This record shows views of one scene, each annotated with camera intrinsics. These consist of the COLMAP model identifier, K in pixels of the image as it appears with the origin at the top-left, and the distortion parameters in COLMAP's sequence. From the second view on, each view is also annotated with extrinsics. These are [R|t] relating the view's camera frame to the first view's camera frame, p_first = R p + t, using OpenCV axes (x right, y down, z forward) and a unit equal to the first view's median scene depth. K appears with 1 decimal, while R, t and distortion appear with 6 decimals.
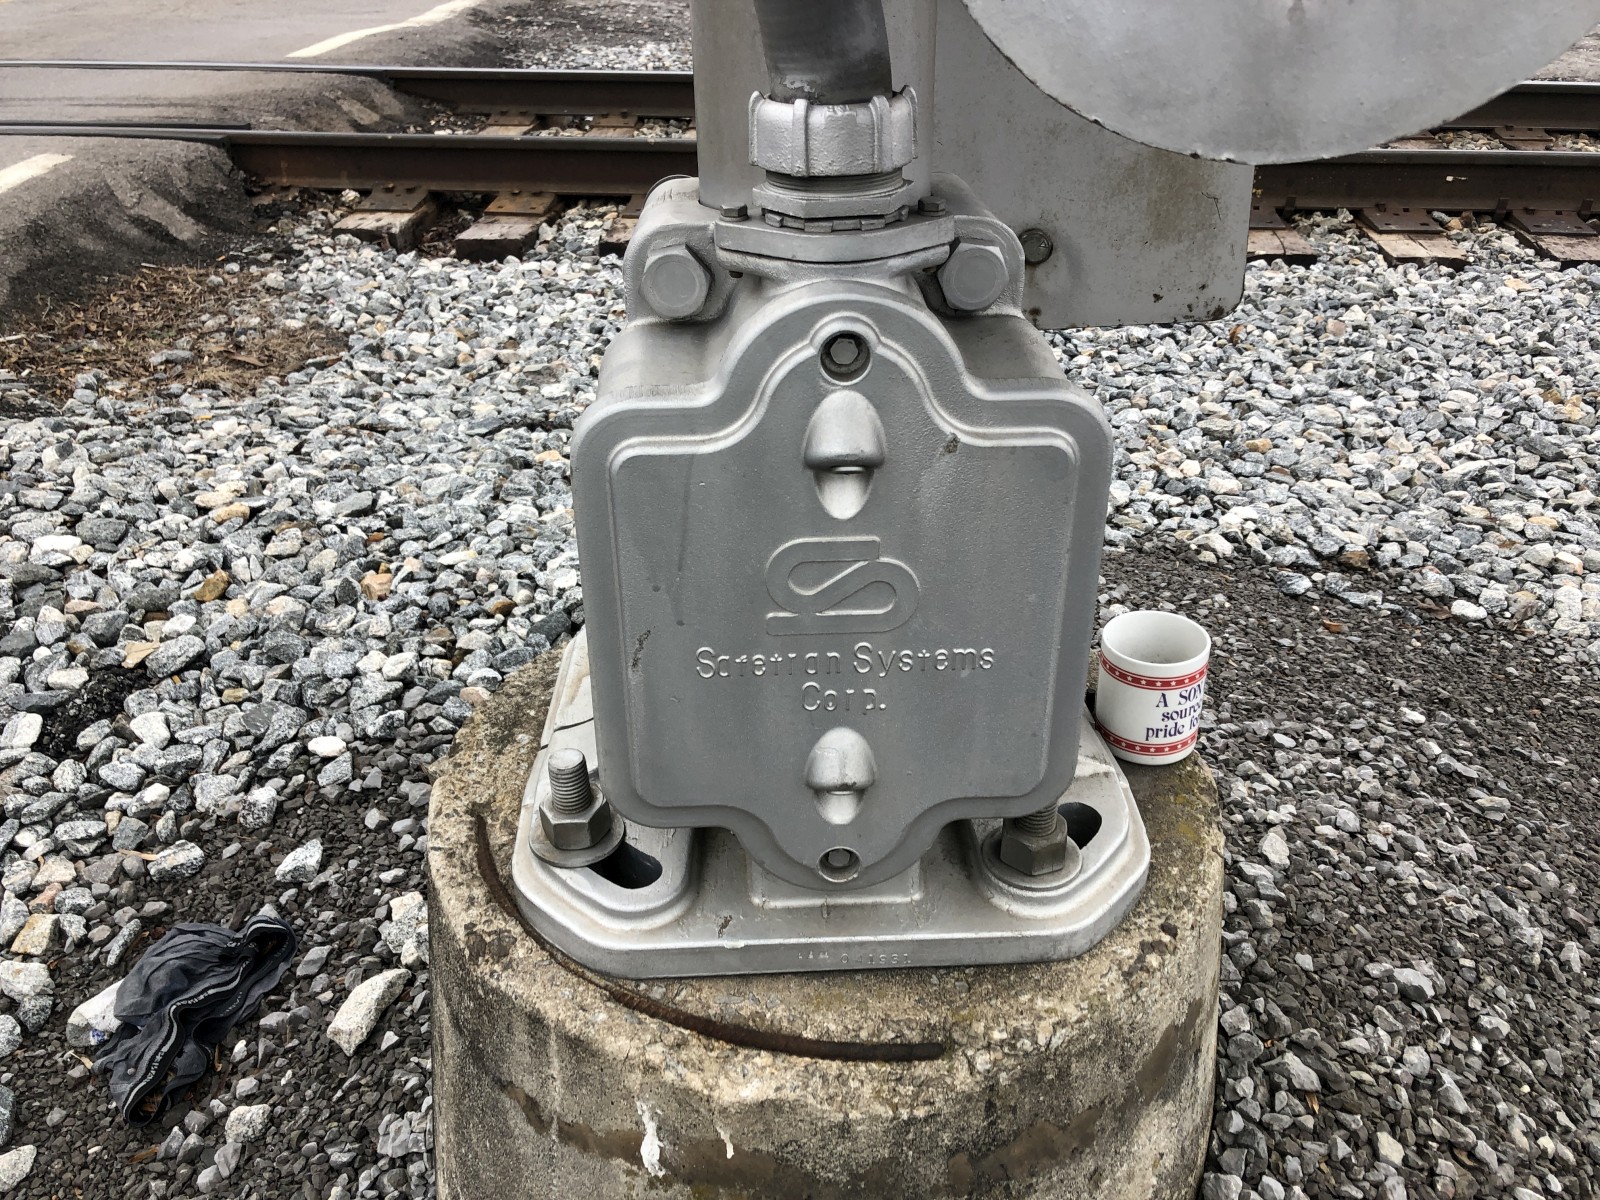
lens RADIAL K [[1285.0, 0, 798.1], [0, 1285.0, 591.9], [0, 0, 1]] dist [0.005464, -0.001738]
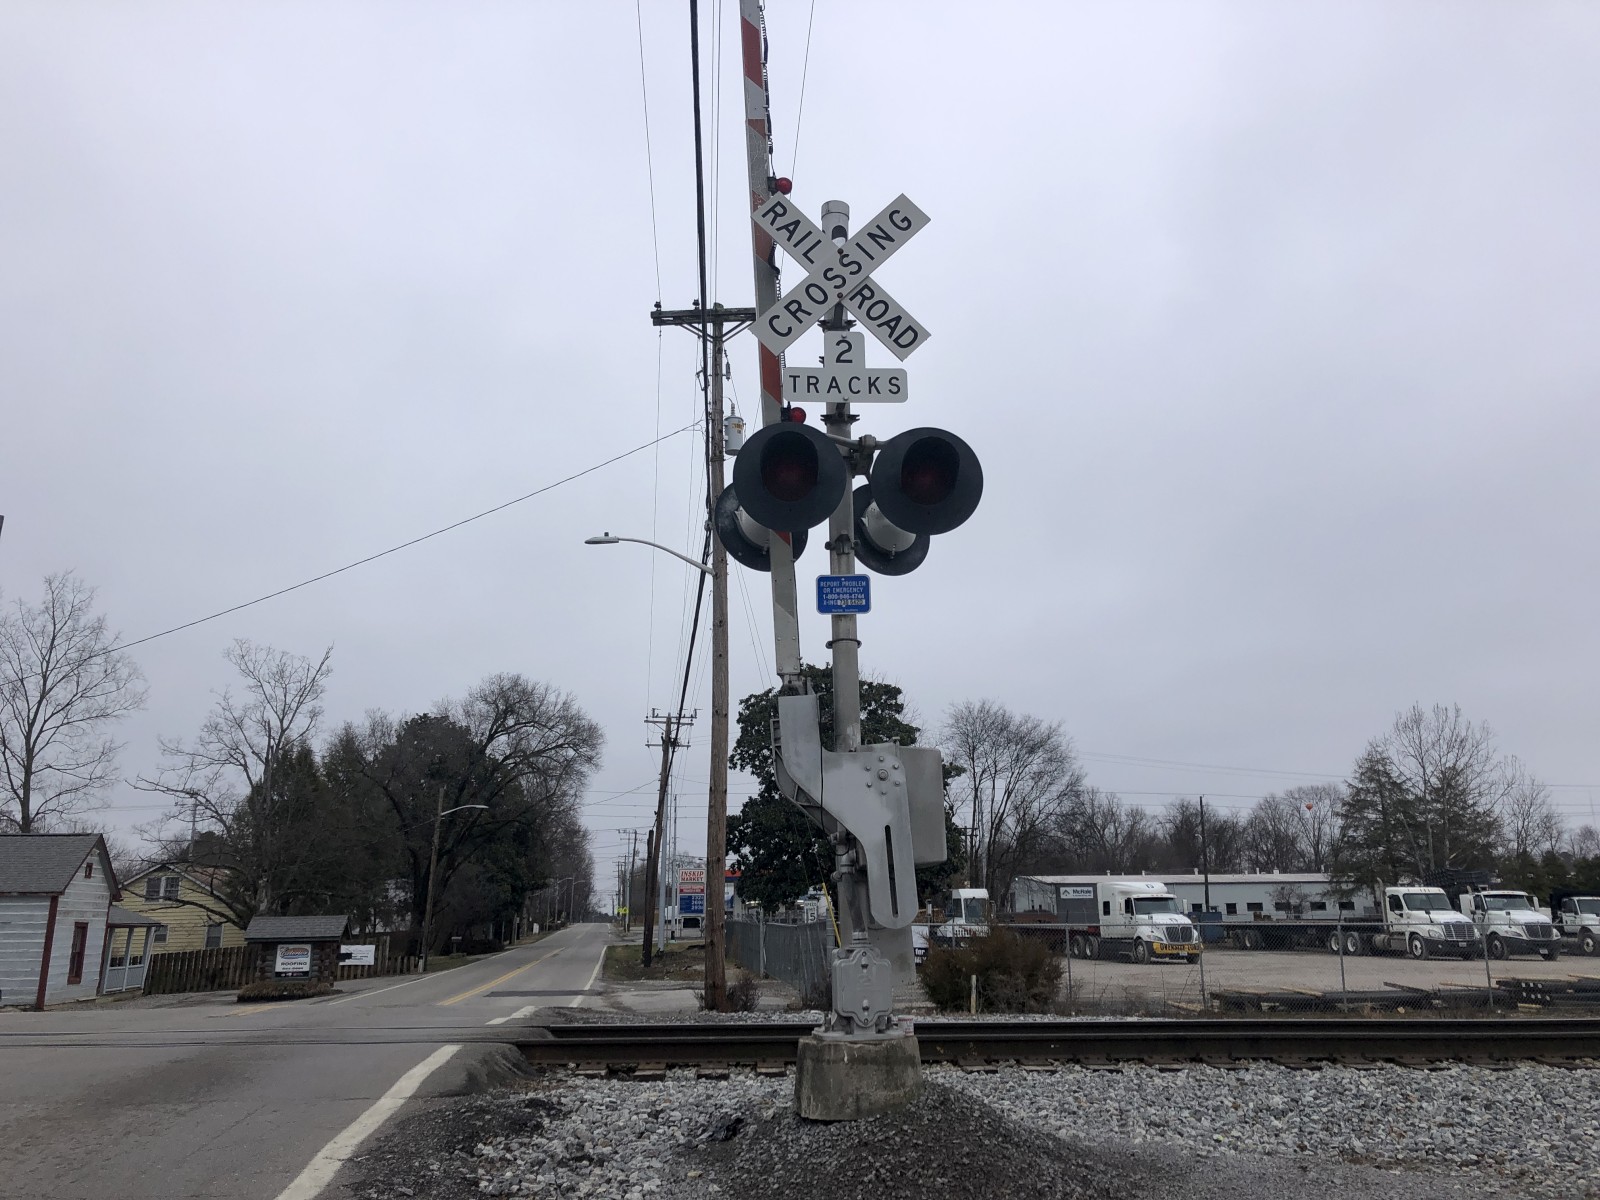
lens RADIAL K [[1317.1, 0, 823.3], [0, 1317.1, 570.3], [0, 0, 1]] dist [0.081347, -0.130108]
pose [[0.990263, 0.033078, 0.135226, -0.296886], [0.073360, 0.701558, -0.708826, 0.839546], [-0.118315, 0.711844, 0.692300, -1.384315]]
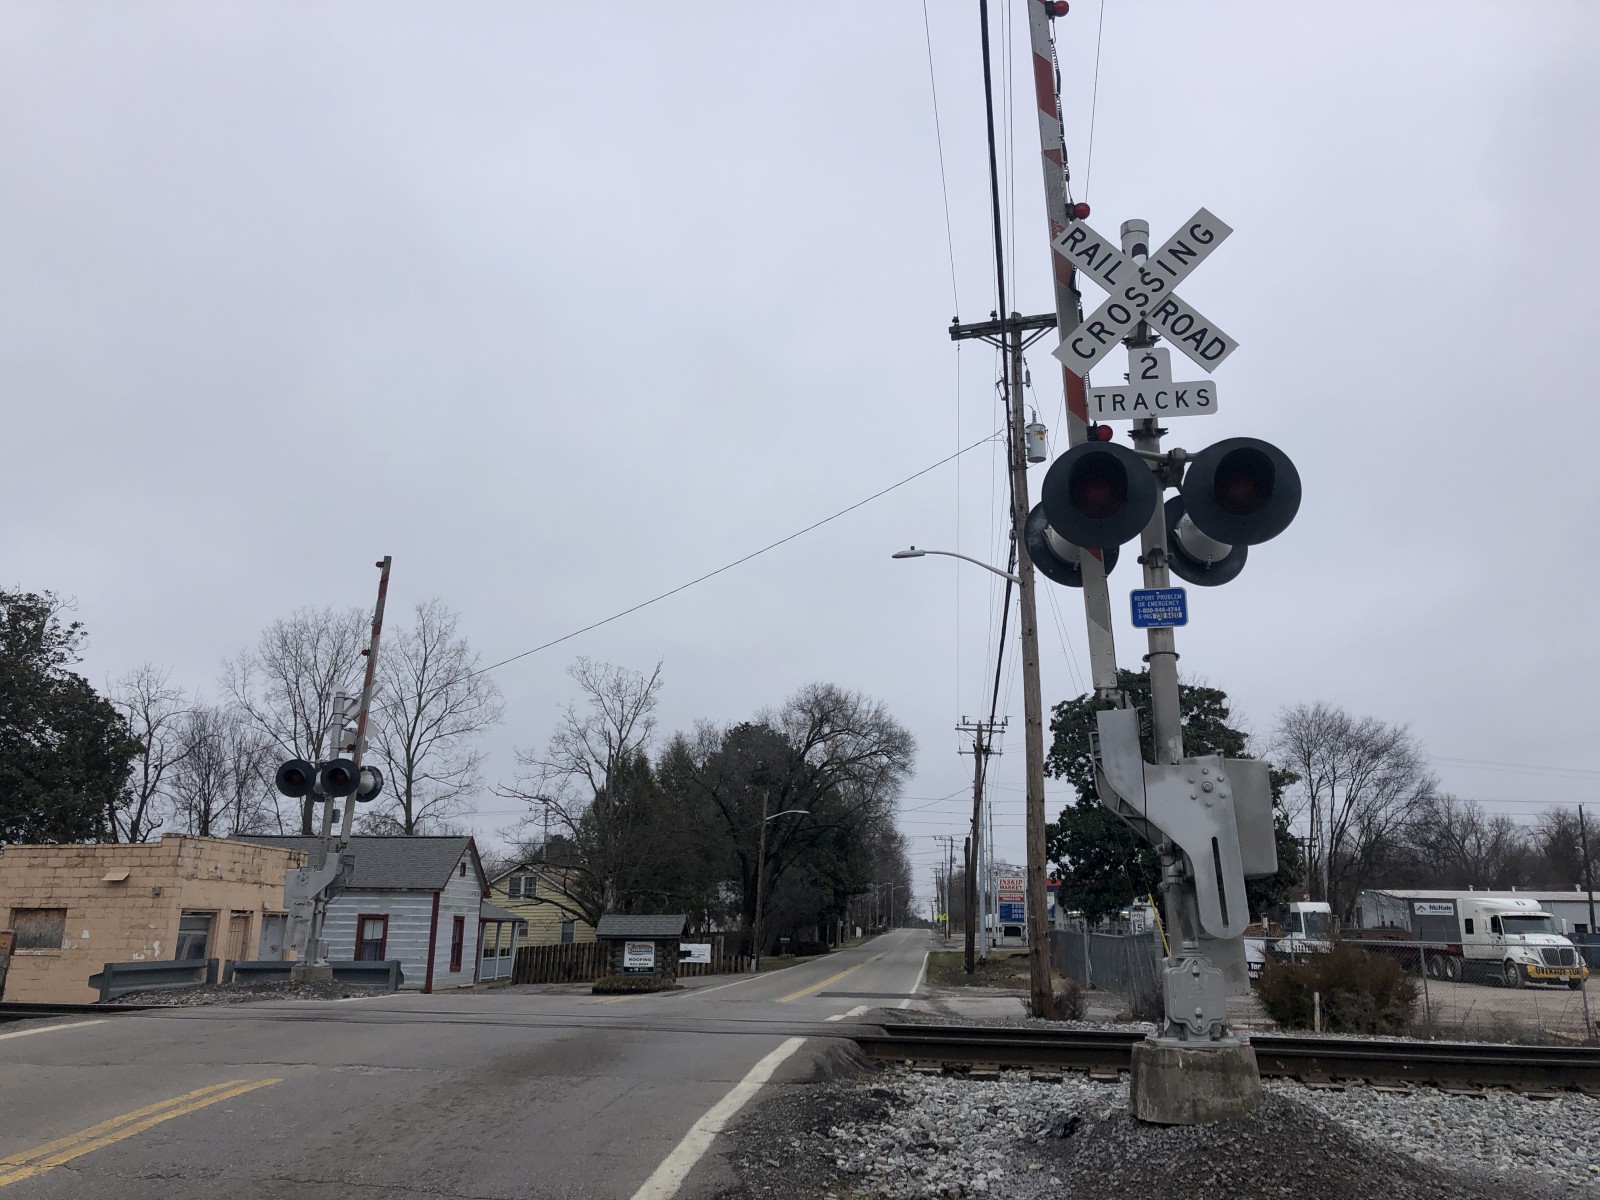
lens RADIAL K [[1341.1, 0, 800.0], [0, 1341.1, 576.4], [0, 0, 1]] dist [0.011751, 0.009764]
pose [[0.994121, -0.008102, -0.107967, -0.316228], [-0.071139, 0.702861, -0.707761, 0.901522], [0.081620, 0.711281, 0.698153, -1.480337]]
